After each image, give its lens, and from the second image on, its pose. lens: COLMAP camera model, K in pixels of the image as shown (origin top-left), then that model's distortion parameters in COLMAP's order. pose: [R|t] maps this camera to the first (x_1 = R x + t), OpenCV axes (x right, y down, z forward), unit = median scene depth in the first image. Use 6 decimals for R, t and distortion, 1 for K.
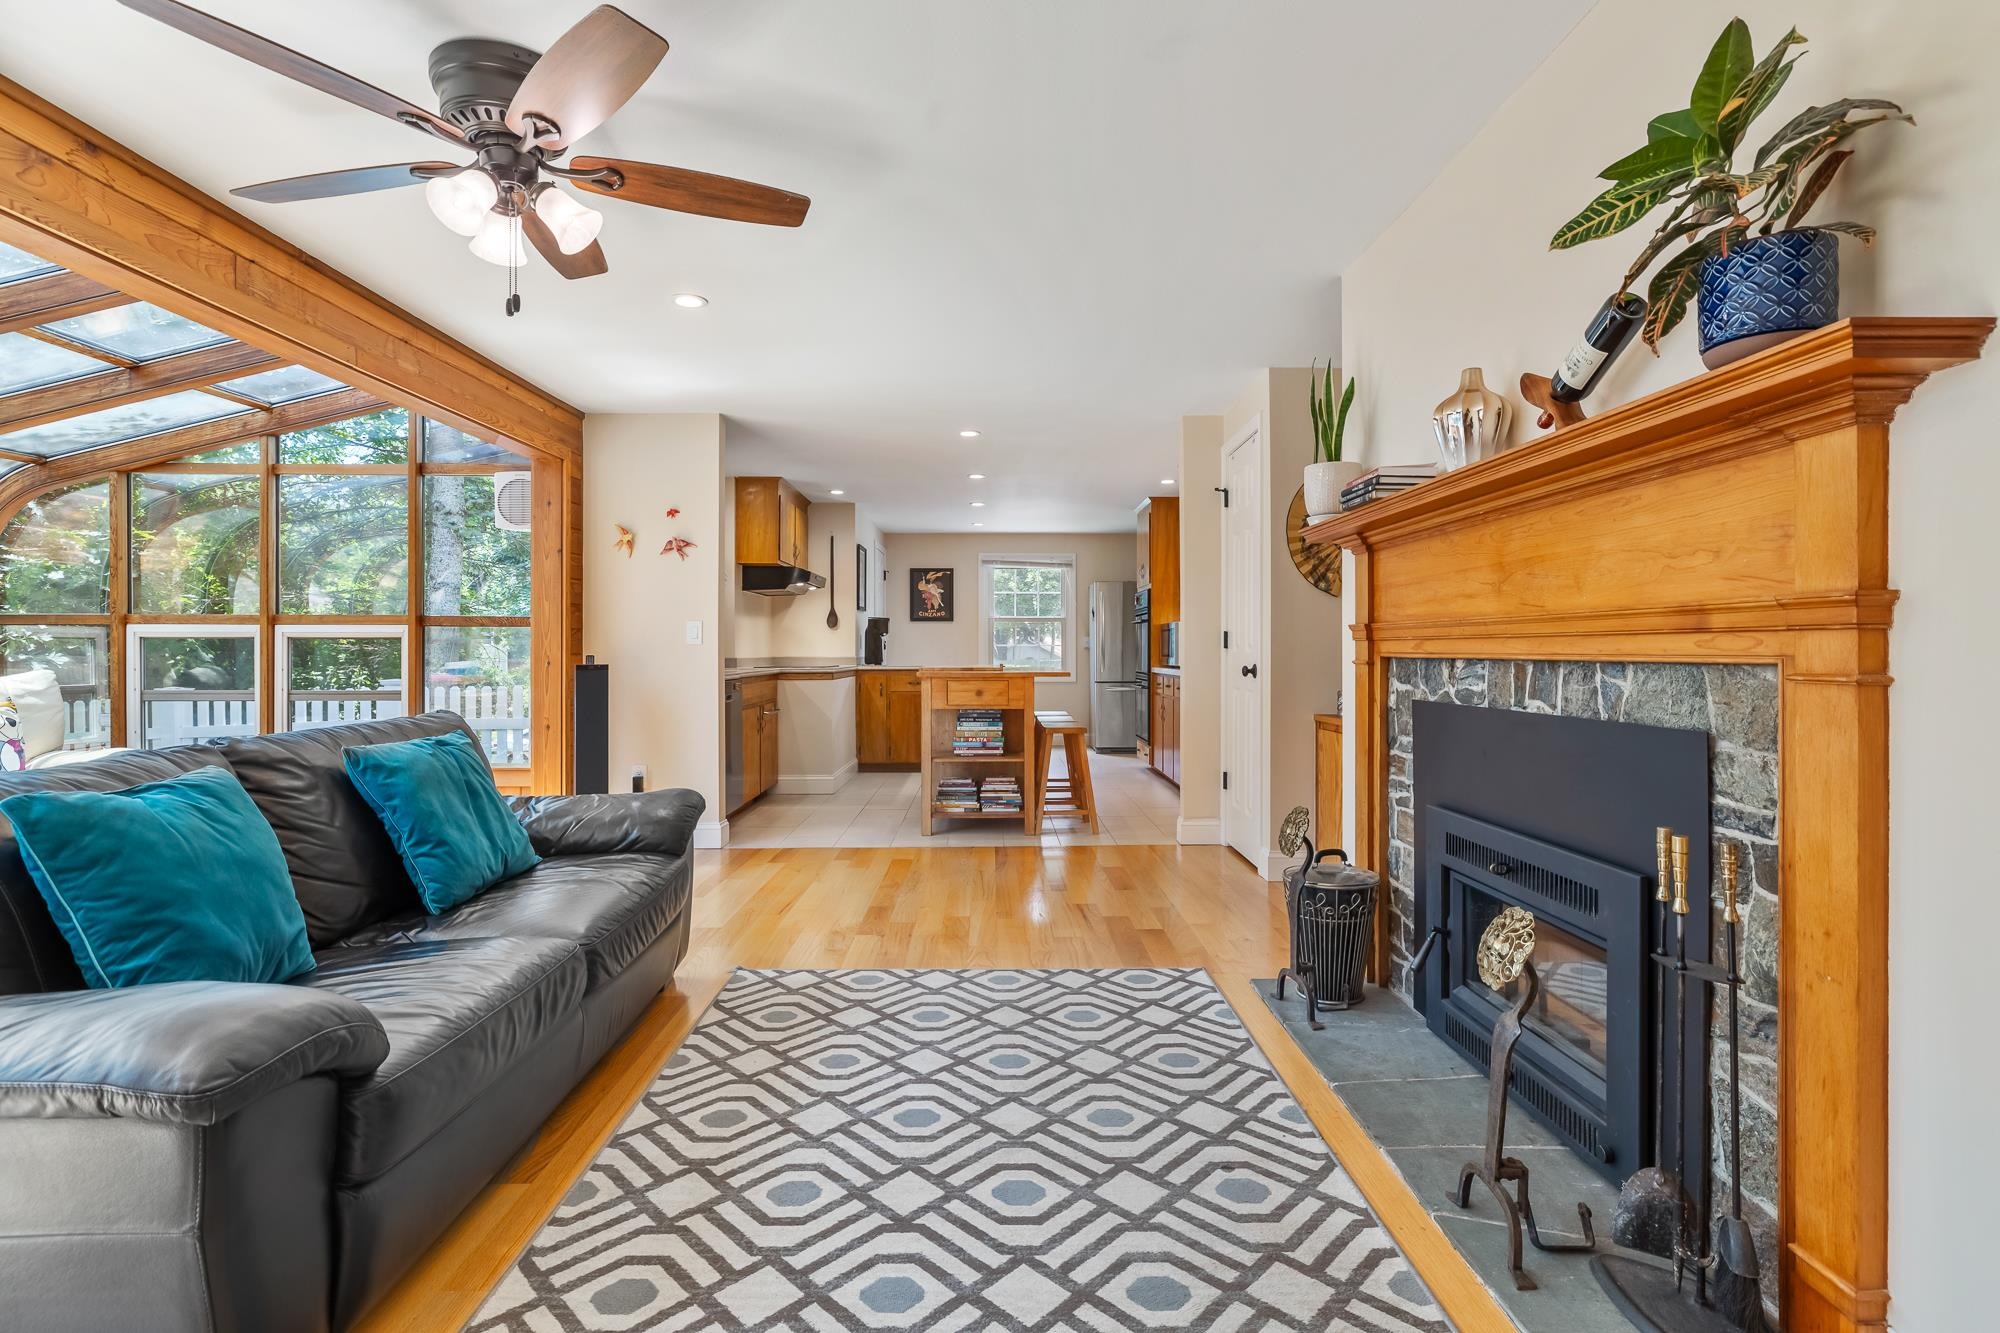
lens RADIAL K [[965.3, 0, 1002.2], [0, 965.3, 656.6], [0, 0, 1]] dist [-0.037534, -0.000853]
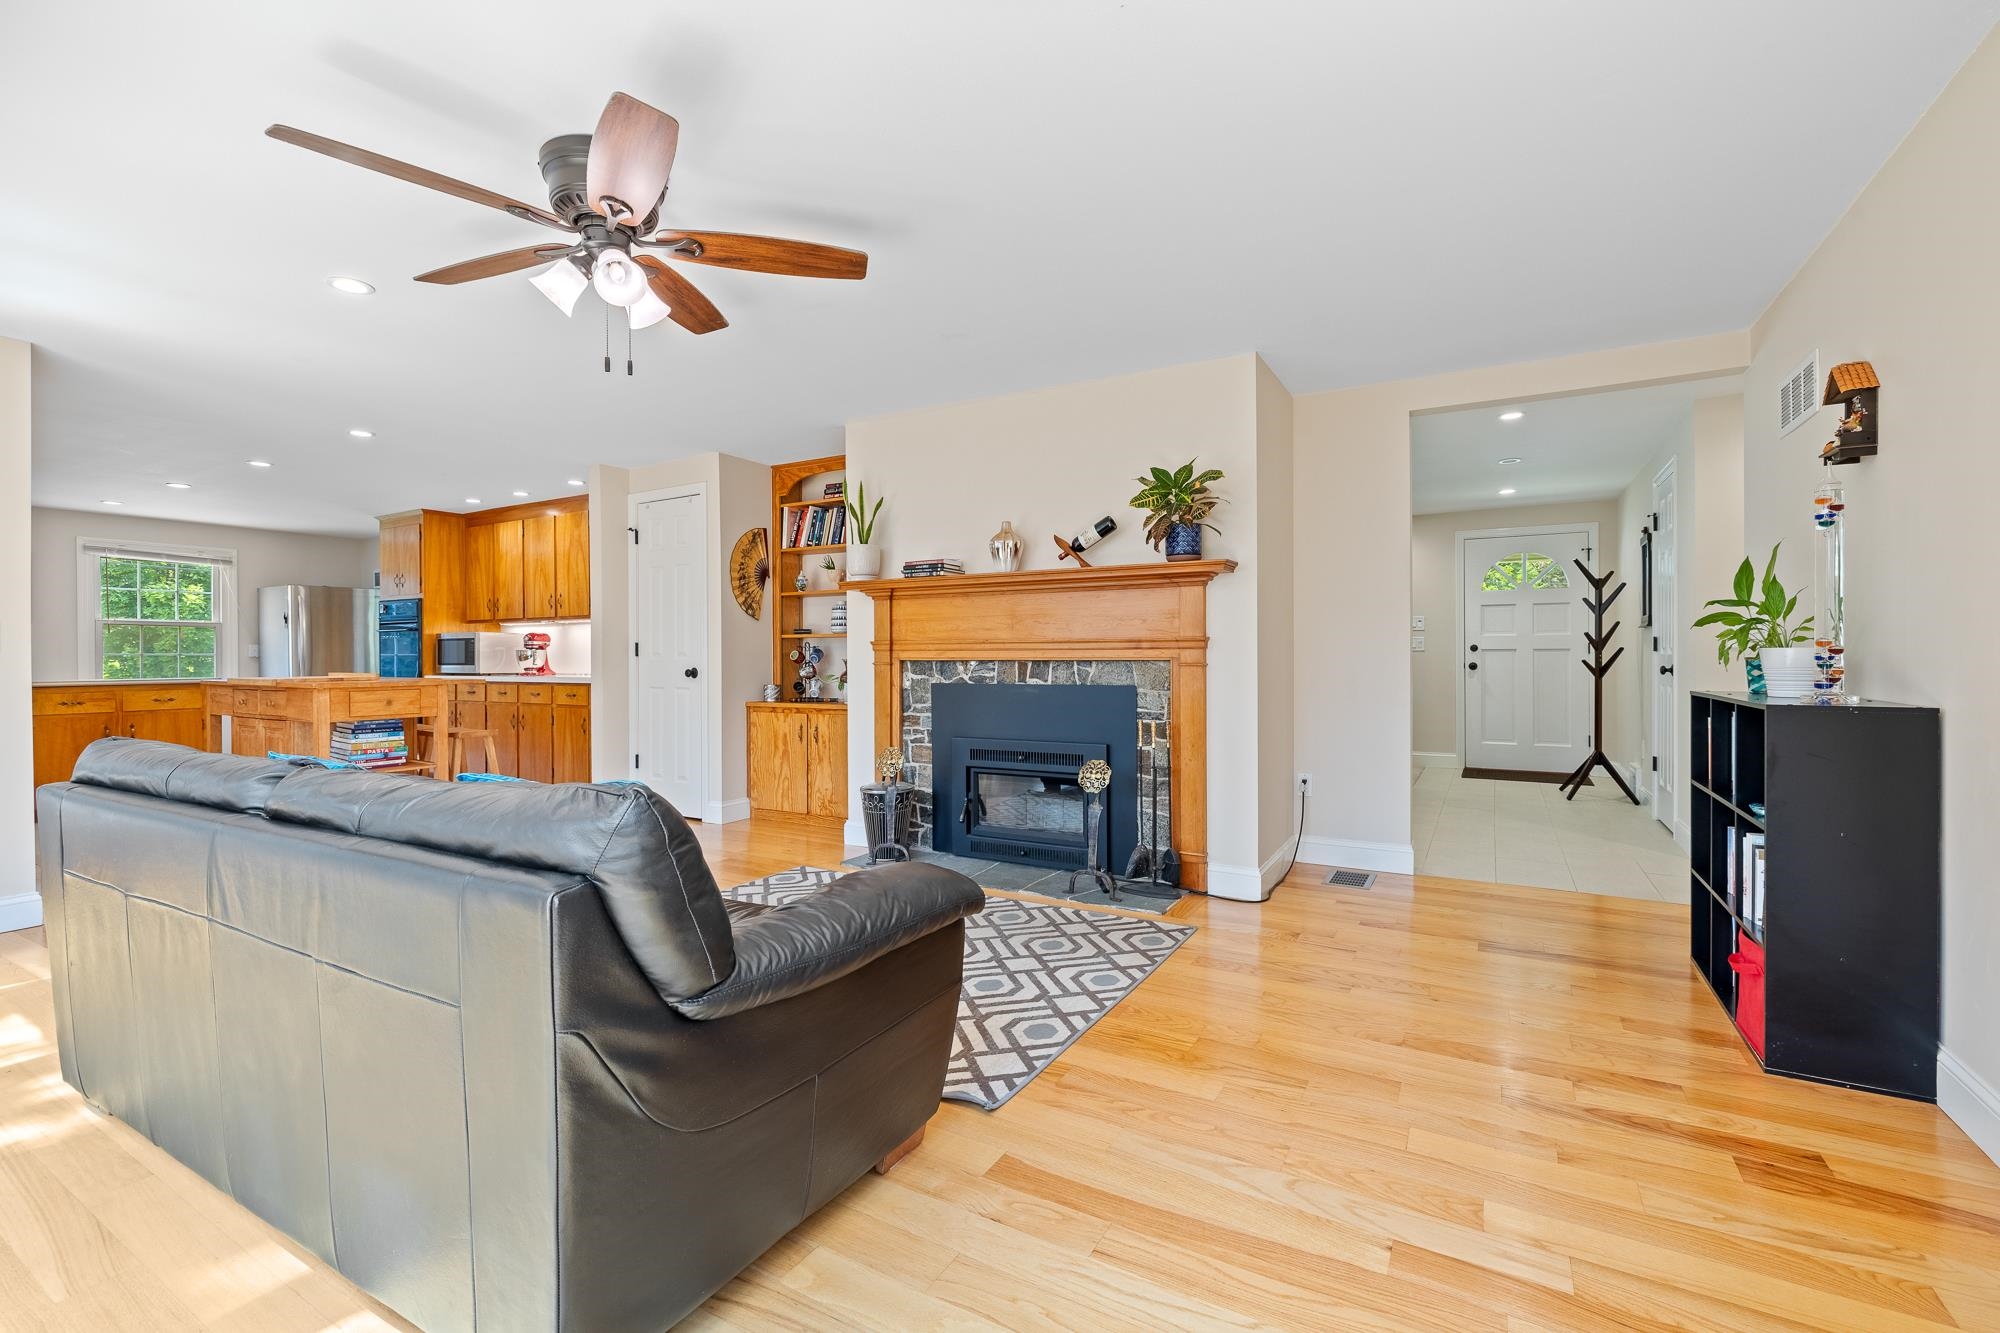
lens RADIAL K [[858.1, 0, 1006.8], [0, 858.1, 667.0], [0, 0, 1]] dist [-0.001232, -0.000259]
pose [[0.505339, -0.014302, 0.862803, -0.944218], [0.010951, 0.999888, 0.010161, -0.001632], [-0.862852, 0.004314, 0.505439, 0.040238]]
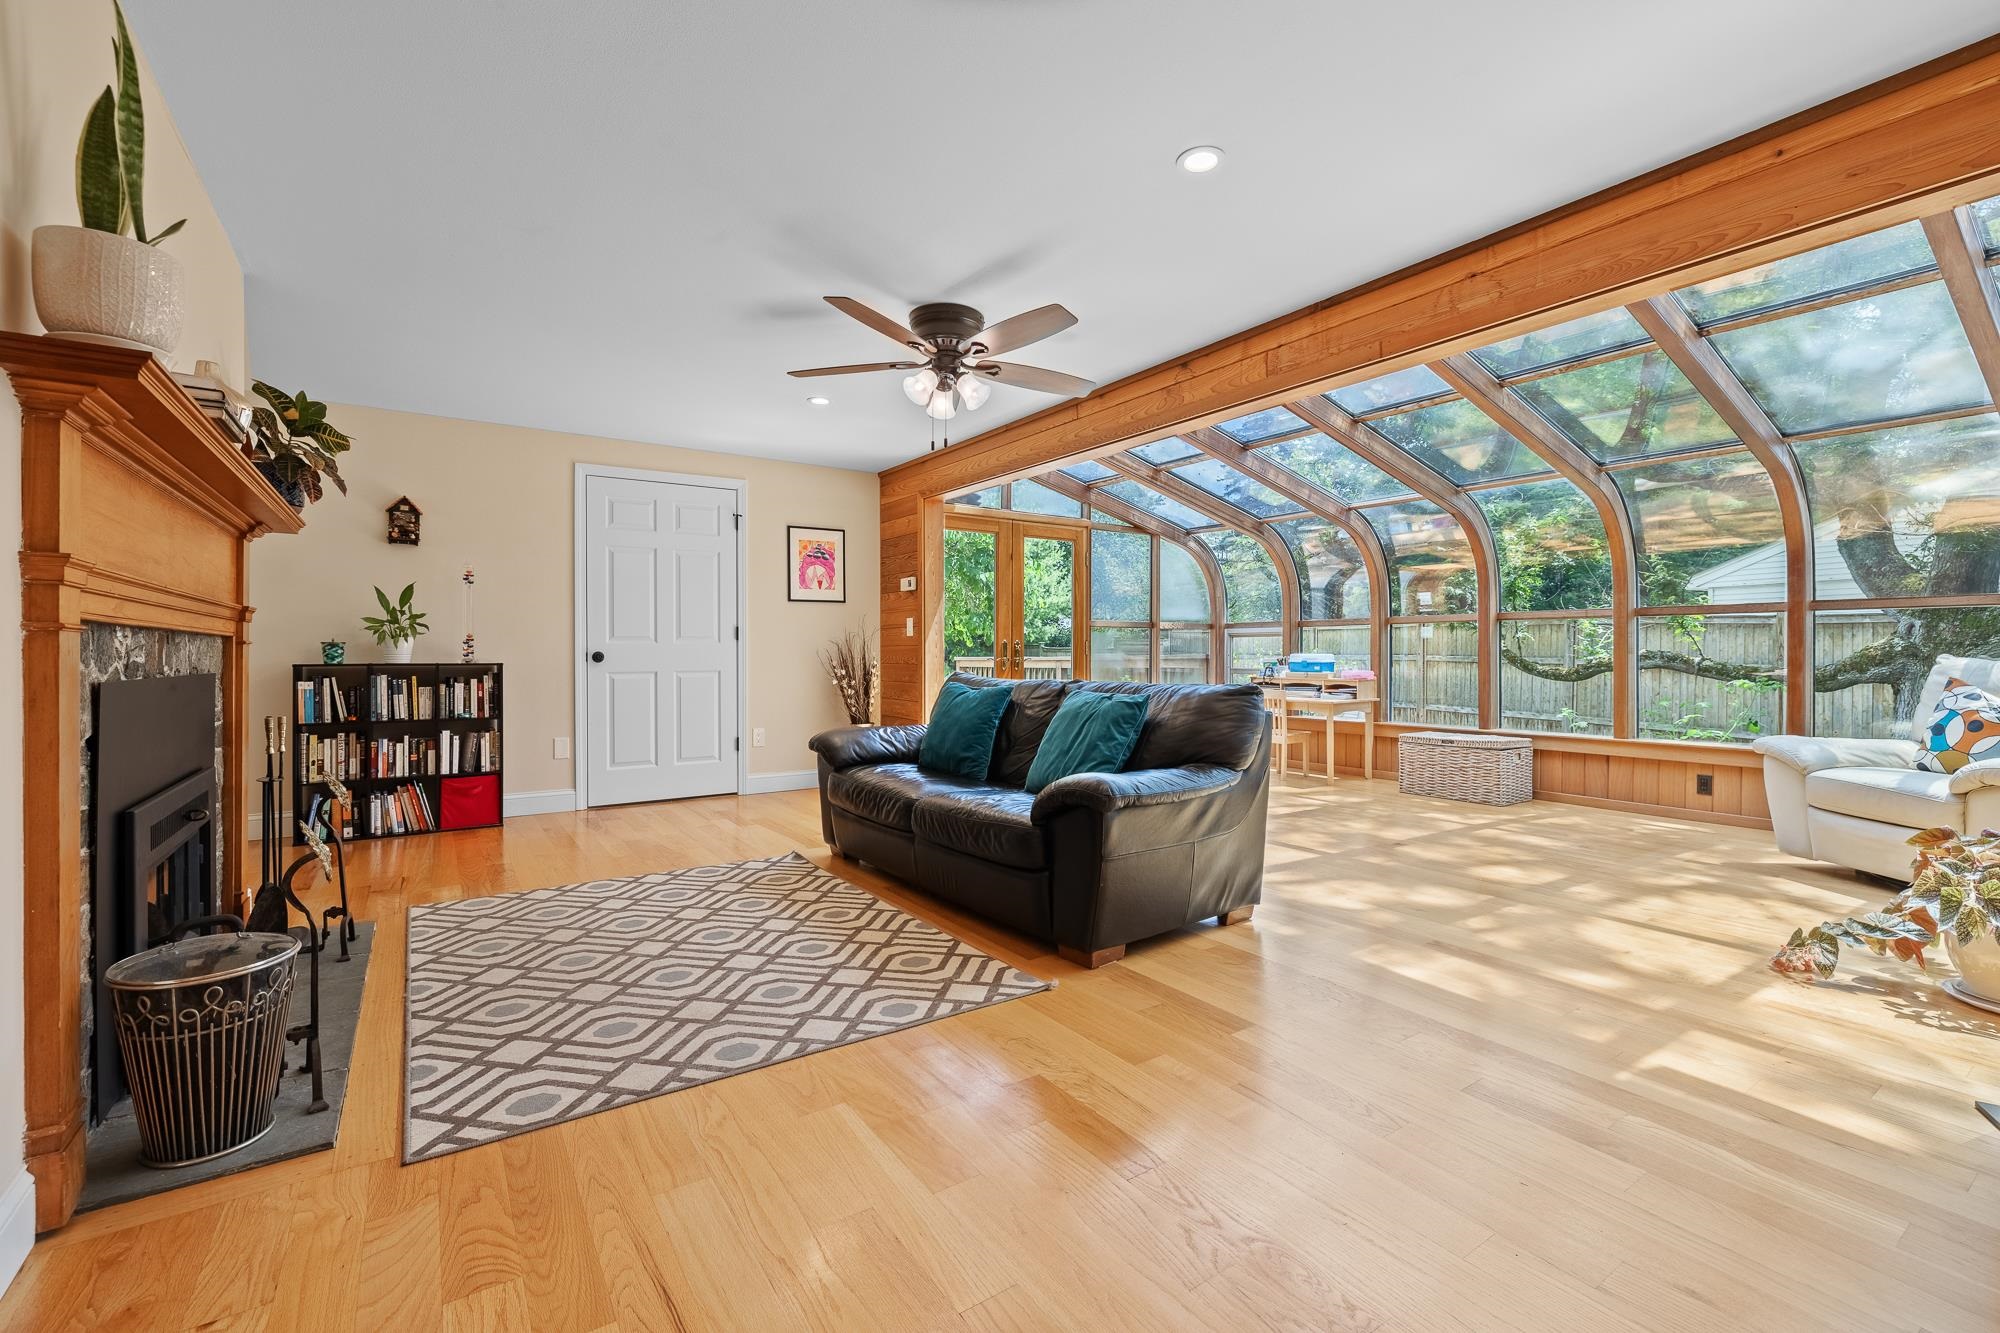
lens RADIAL K [[858.1, 0, 1008.5], [0, 858.1, 662.2], [0, 0, 1]] dist [-0.001232, -0.000259]
pose [[-0.832683, 0.004979, -0.553728, 0.226780], [-0.002856, 0.999908, 0.013287, 0.019762], [0.553743, 0.012645, -0.832592, 1.925048]]
